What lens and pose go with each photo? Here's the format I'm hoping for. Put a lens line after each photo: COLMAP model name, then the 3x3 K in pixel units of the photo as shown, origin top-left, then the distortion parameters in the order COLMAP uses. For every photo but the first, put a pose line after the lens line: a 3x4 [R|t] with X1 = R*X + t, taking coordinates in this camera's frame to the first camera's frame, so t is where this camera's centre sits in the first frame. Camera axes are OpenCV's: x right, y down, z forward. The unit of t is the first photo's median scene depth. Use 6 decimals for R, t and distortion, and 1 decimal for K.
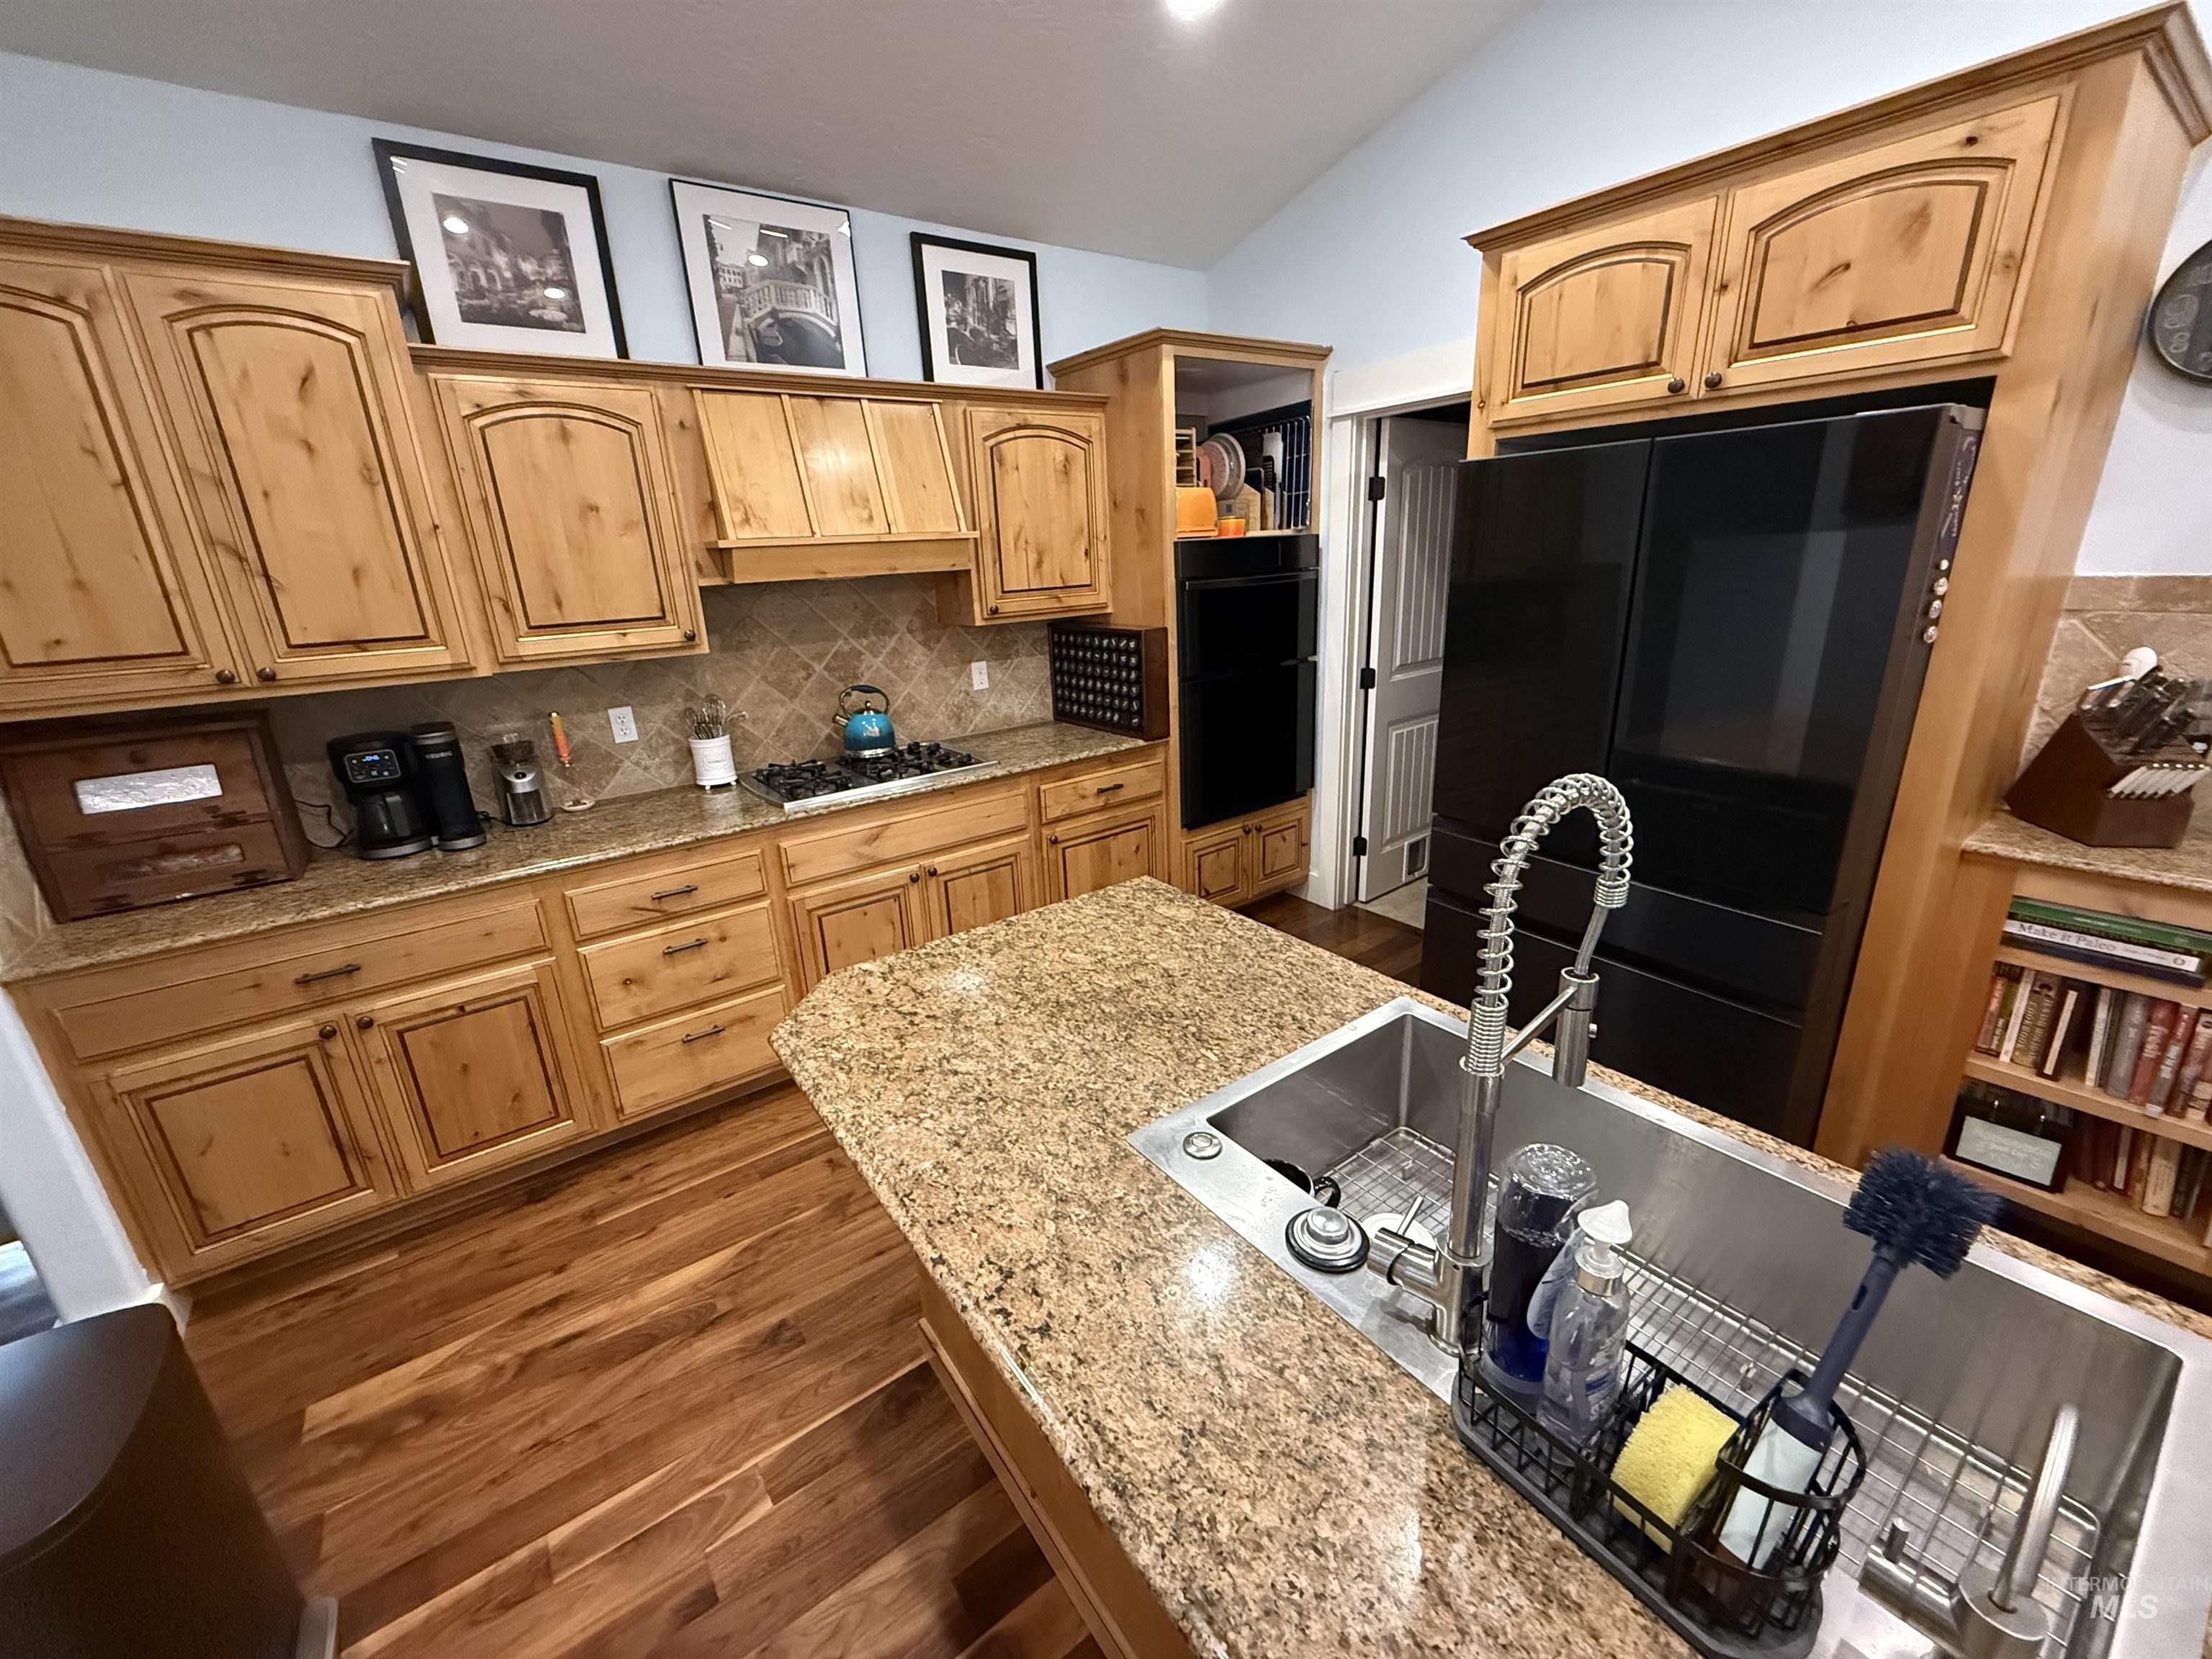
lens RADIAL K [[874.8, 0, 1106.9], [0, 874.8, 827.0], [0, 0, 1]] dist [-0.001985, -0.000565]
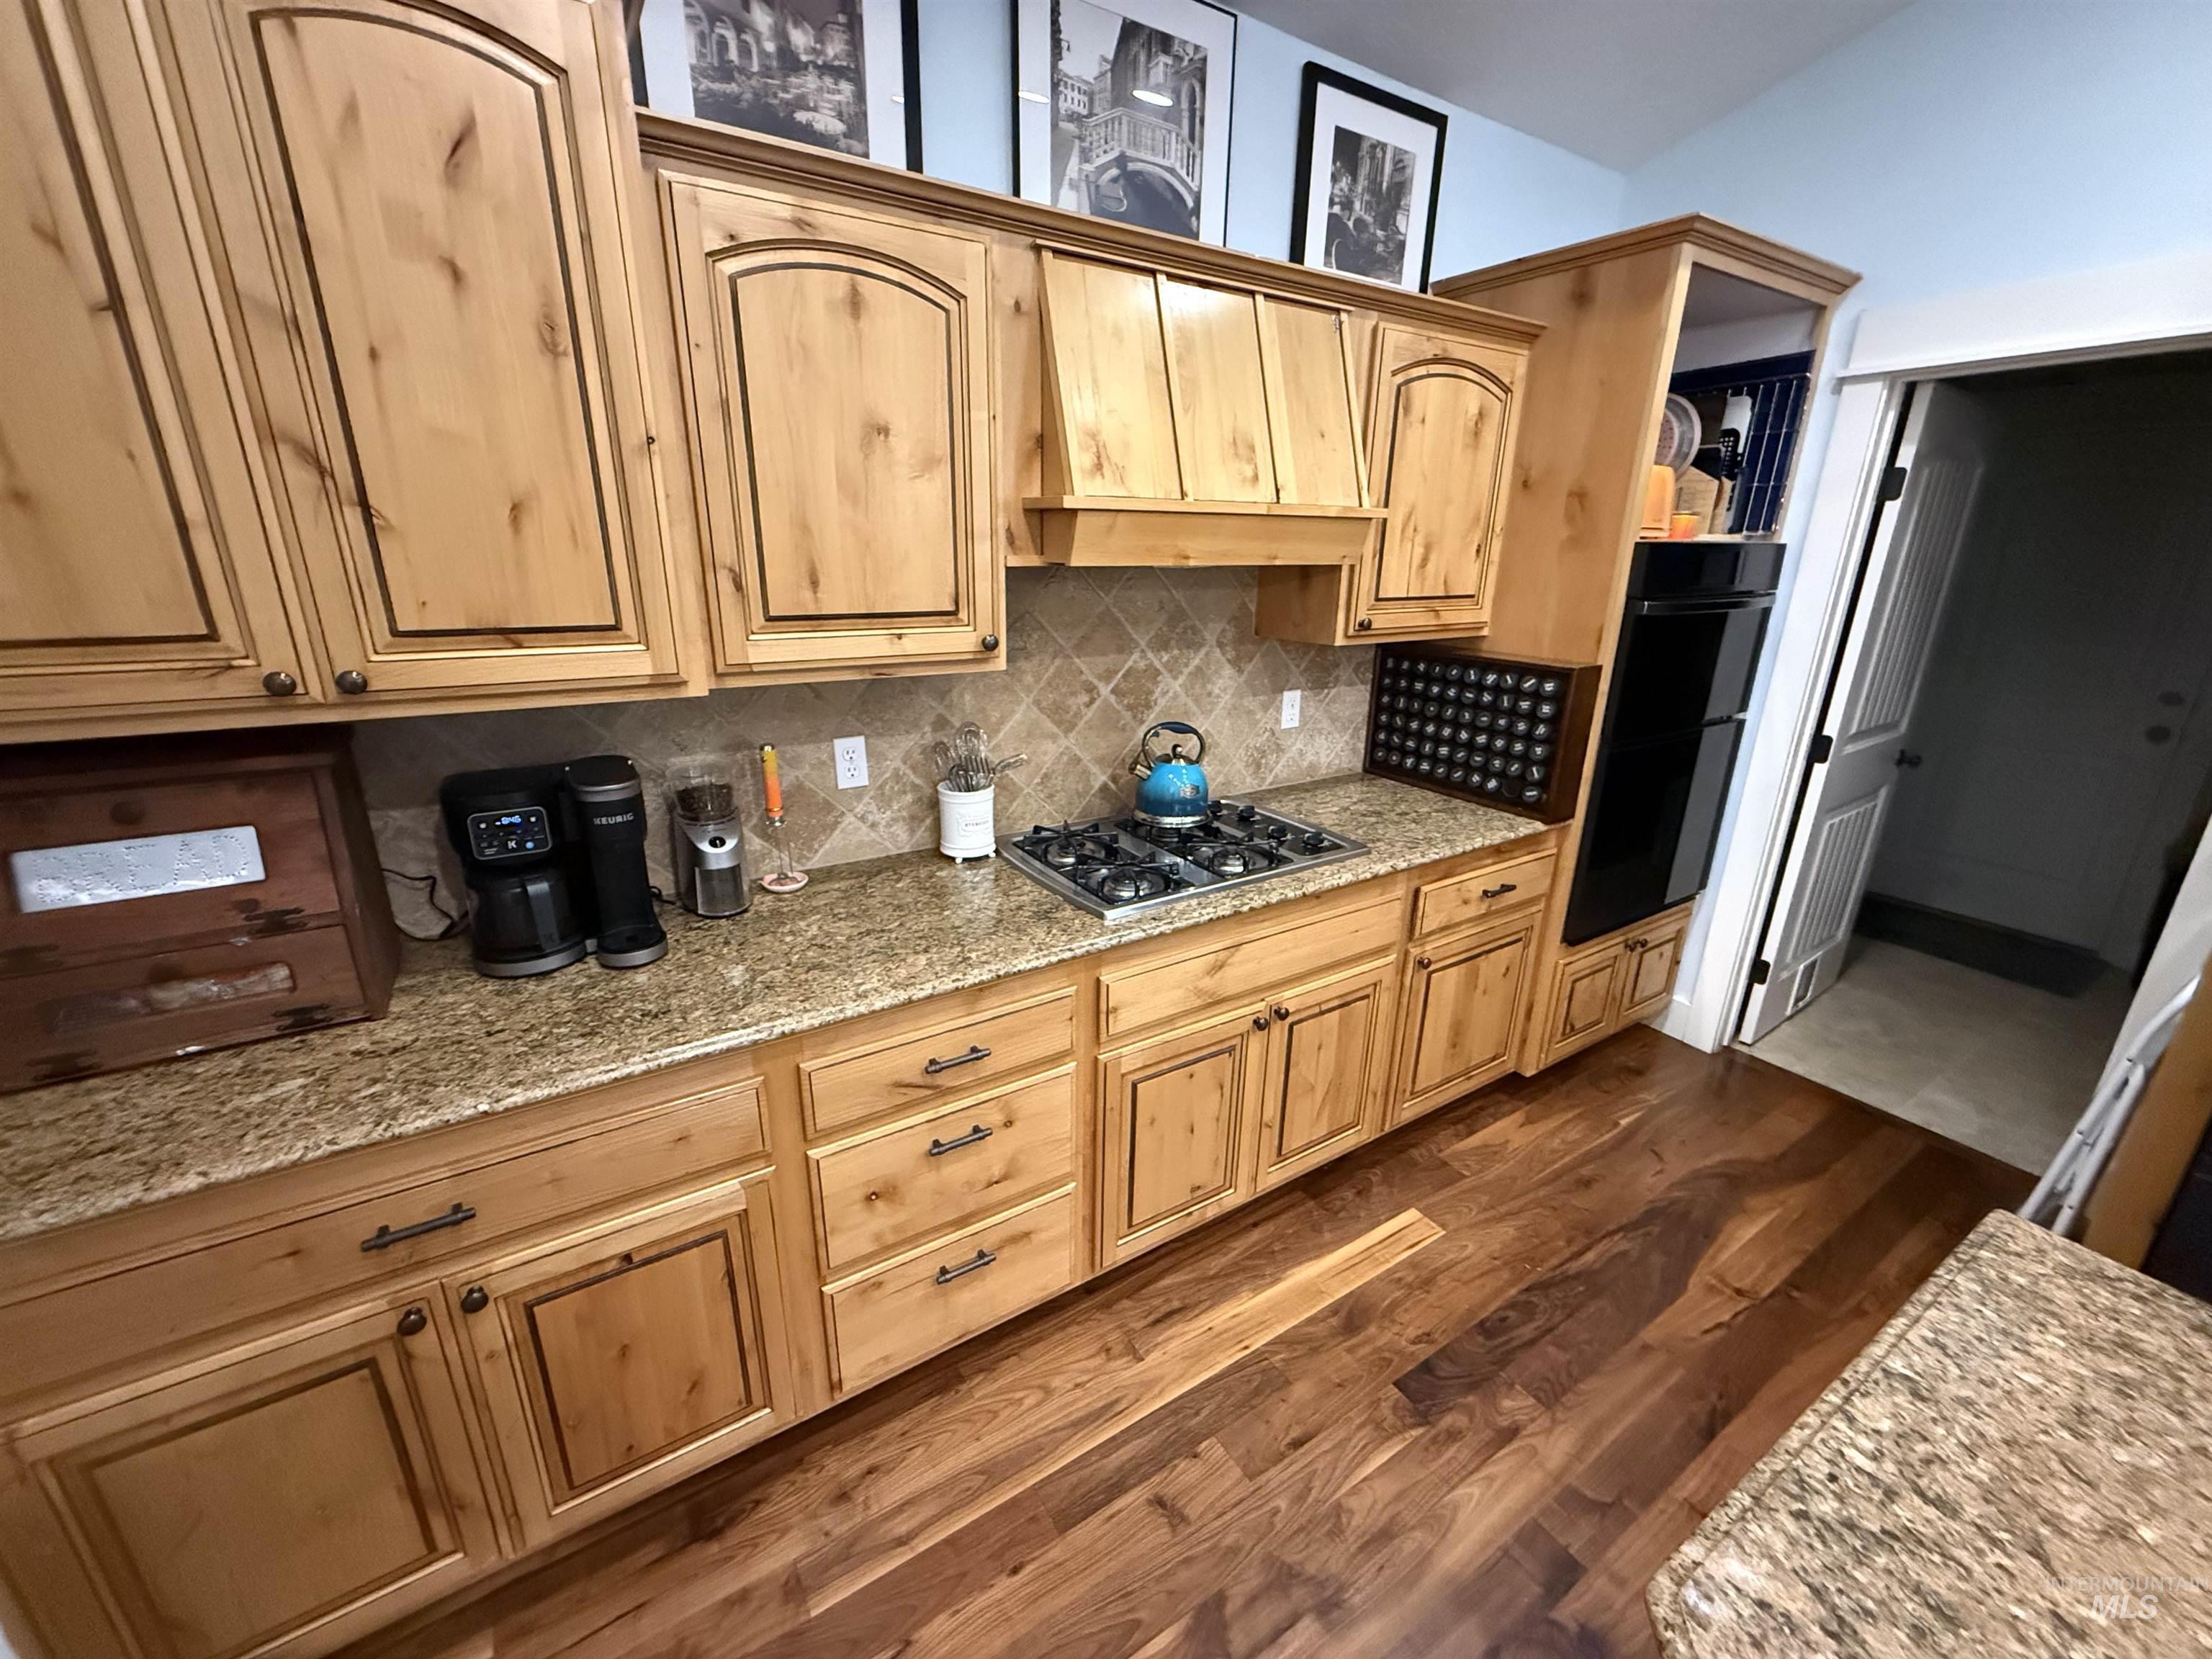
lens RADIAL K [[874.8, 0, 1103.8], [0, 874.8, 825.7], [0, 0, 1]] dist [-0.001985, -0.000565]
pose [[0.995503, 0.078044, -0.053697, -0.359936], [-0.077695, 0.996940, 0.008560, -0.100824], [0.054201, -0.004350, 0.998521, 0.376736]]
